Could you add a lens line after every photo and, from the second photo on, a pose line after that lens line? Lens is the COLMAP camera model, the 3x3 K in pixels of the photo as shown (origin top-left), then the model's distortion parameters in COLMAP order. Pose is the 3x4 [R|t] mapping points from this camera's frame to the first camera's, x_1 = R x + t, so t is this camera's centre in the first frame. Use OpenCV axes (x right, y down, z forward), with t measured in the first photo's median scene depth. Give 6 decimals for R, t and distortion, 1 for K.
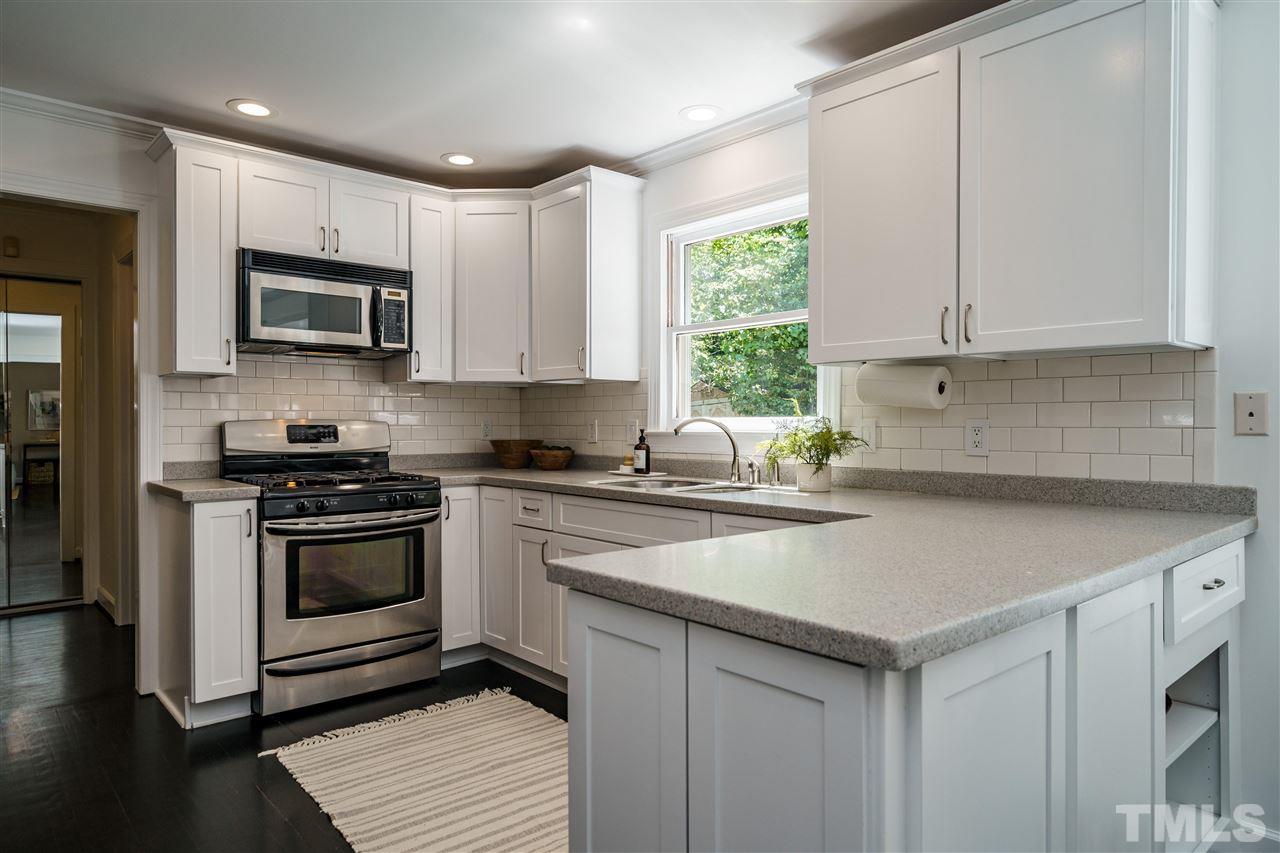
lens RADIAL K [[791.9, 0, 651.1], [0, 791.9, 423.5], [0, 0, 1]] dist [0.000785, 0.000330]
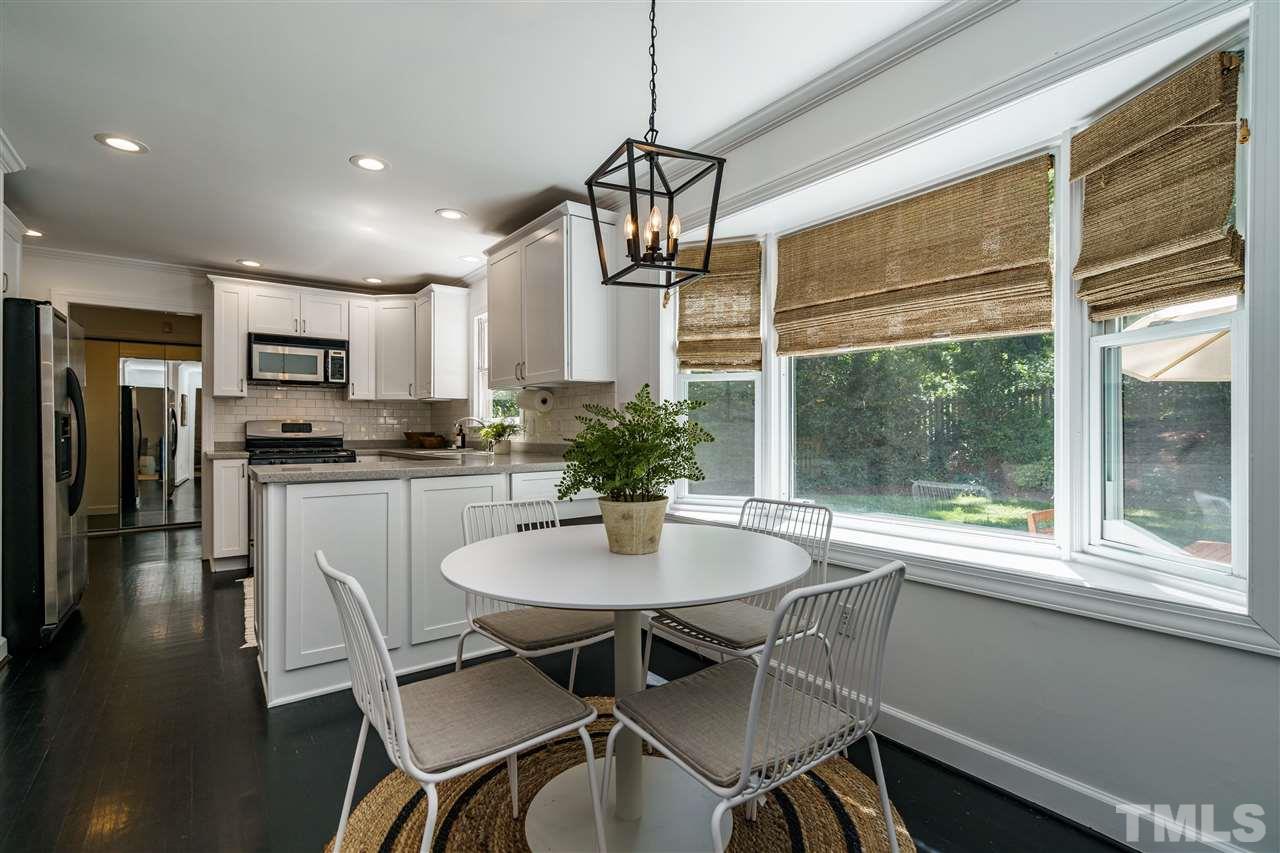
lens RADIAL K [[590.1, 0, 628.6], [0, 590.1, 424.7], [0, 0, 1]] dist [0.000923, 0.001370]
pose [[0.995096, -0.001679, -0.098900, 0.510277], [0.000692, 0.999950, -0.010019, 0.020600], [0.098912, 0.009901, 0.995047, -0.327648]]
